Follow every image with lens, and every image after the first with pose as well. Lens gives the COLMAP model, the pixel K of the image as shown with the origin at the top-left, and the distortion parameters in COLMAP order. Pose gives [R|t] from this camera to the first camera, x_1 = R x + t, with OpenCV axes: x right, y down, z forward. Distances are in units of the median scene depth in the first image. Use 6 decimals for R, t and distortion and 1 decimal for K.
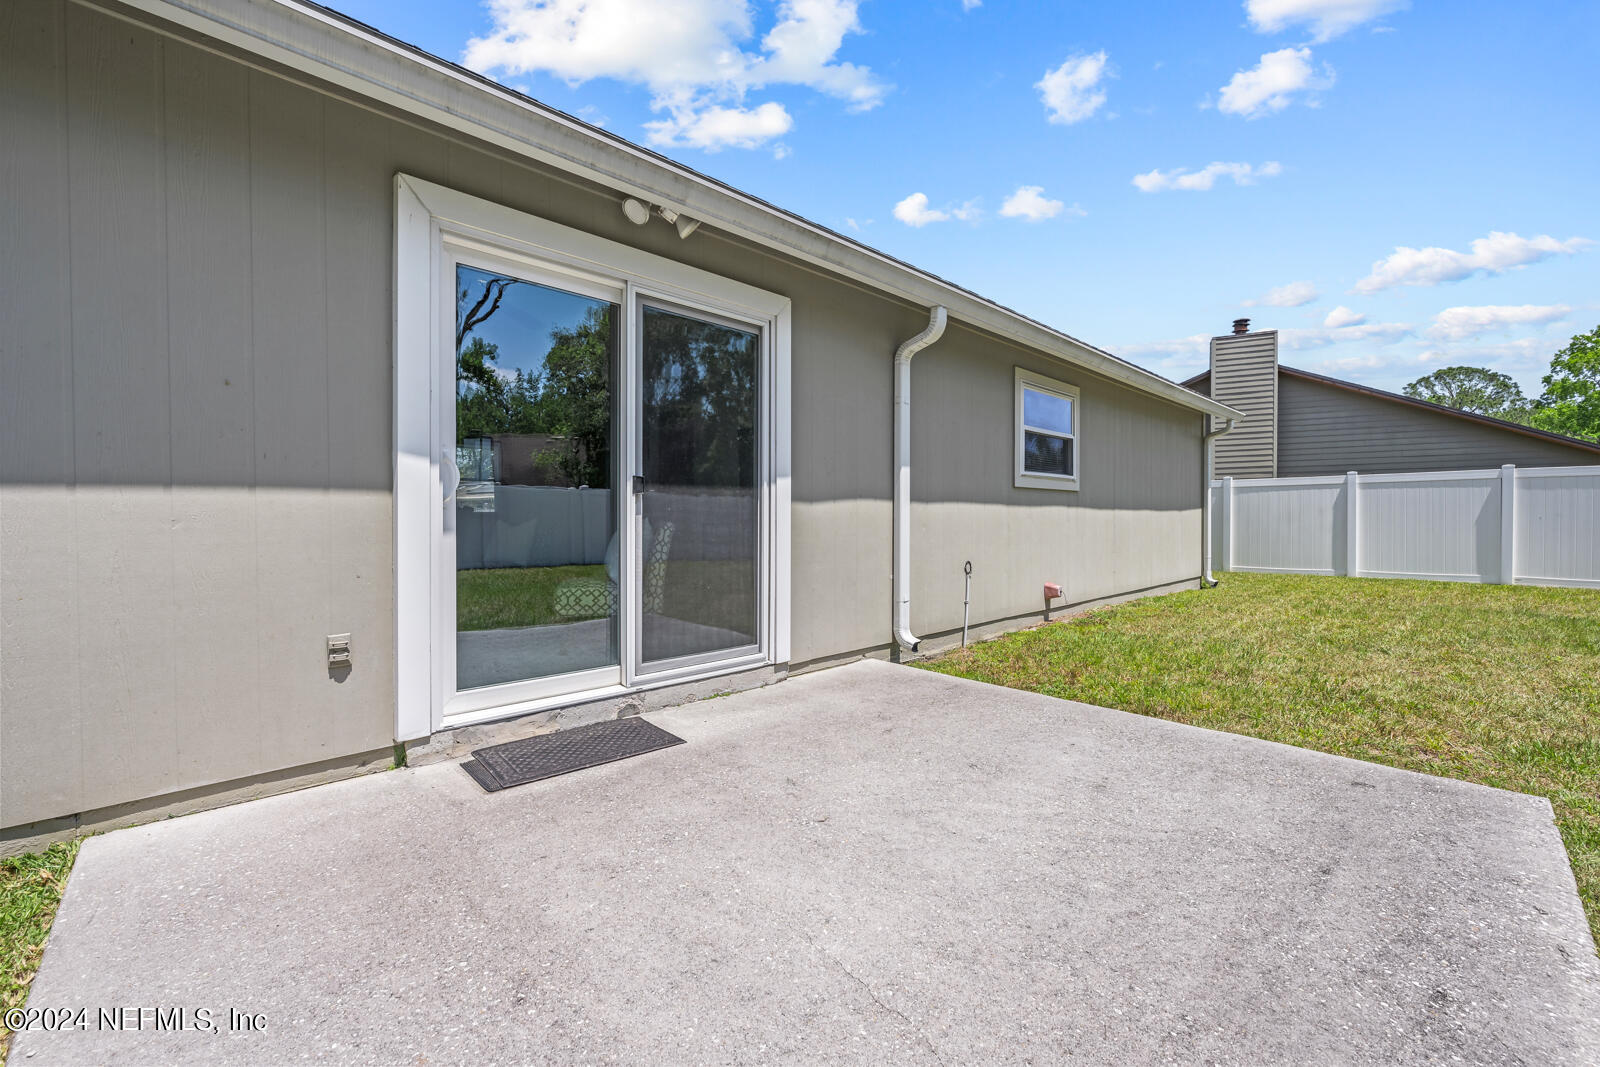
lens RADIAL K [[645.5, 0, 805.7], [0, 645.5, 528.2], [0, 0, 1]] dist [-0.000268, -0.000168]
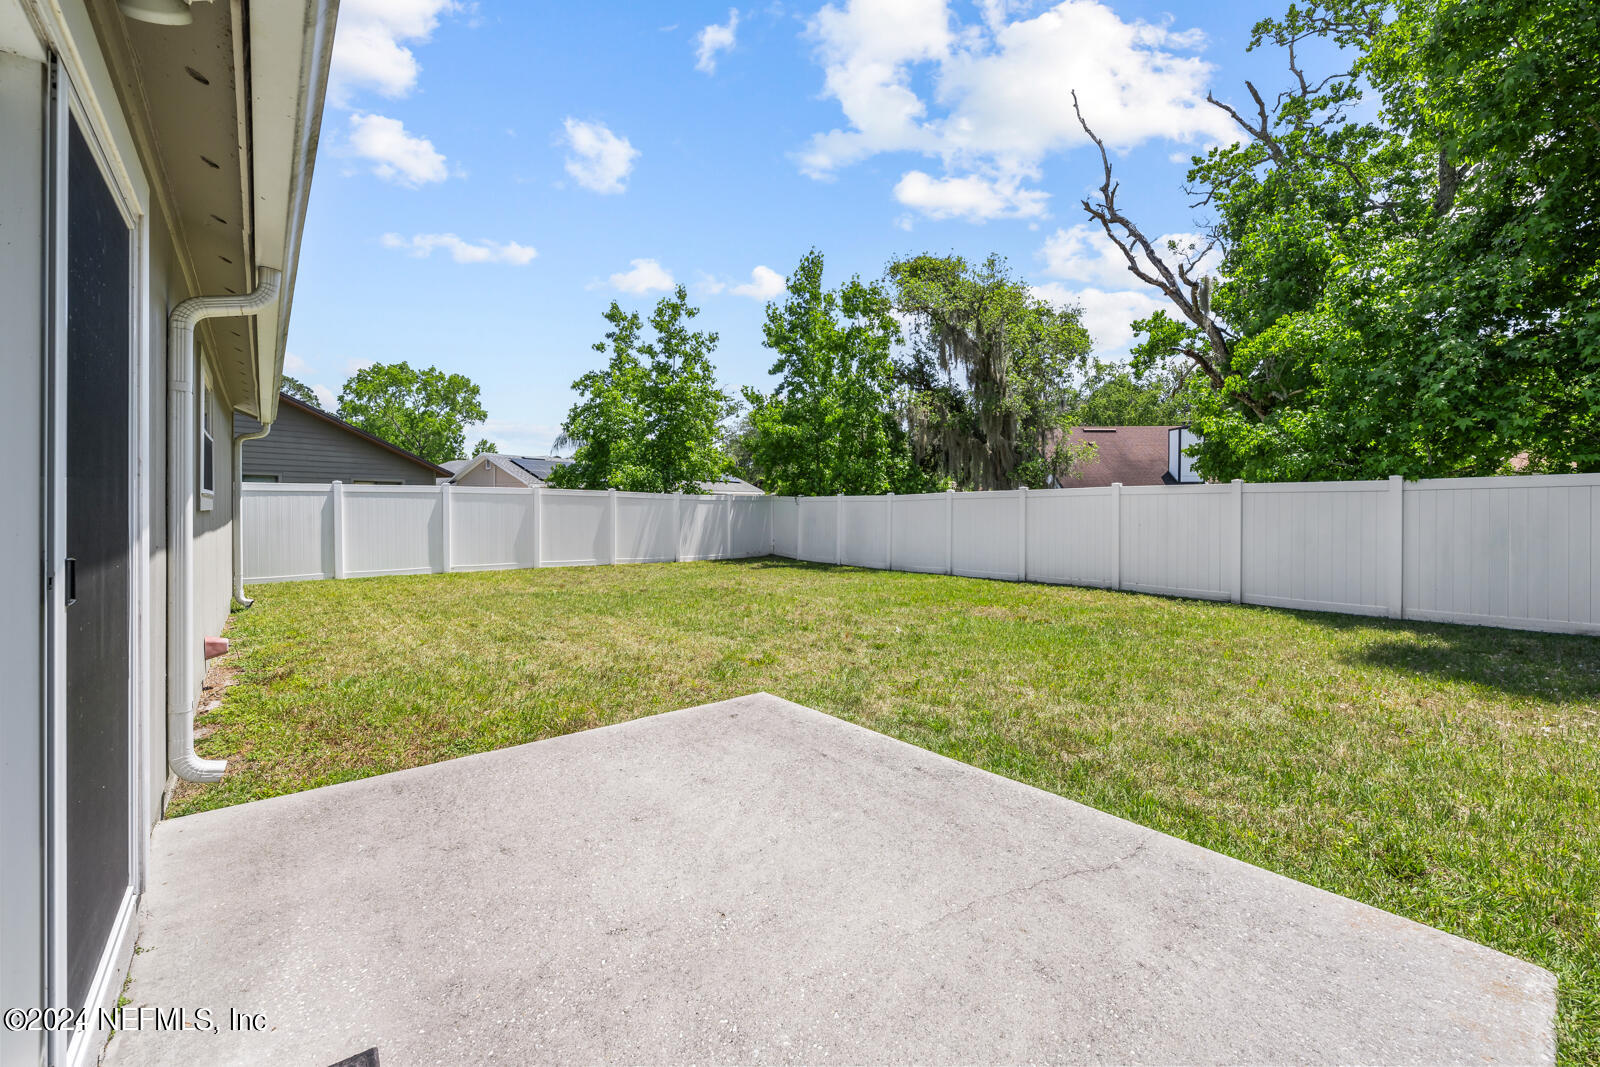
lens RADIAL K [[645.5, 0, 805.7], [0, 645.5, 517.6], [0, 0, 1]] dist [-0.000268, -0.000168]
pose [[0.070434, -0.011066, 0.997455, -0.665258], [0.010932, 0.999887, 0.010322, -0.113093], [-0.997457, 0.010177, 0.070547, 0.566013]]
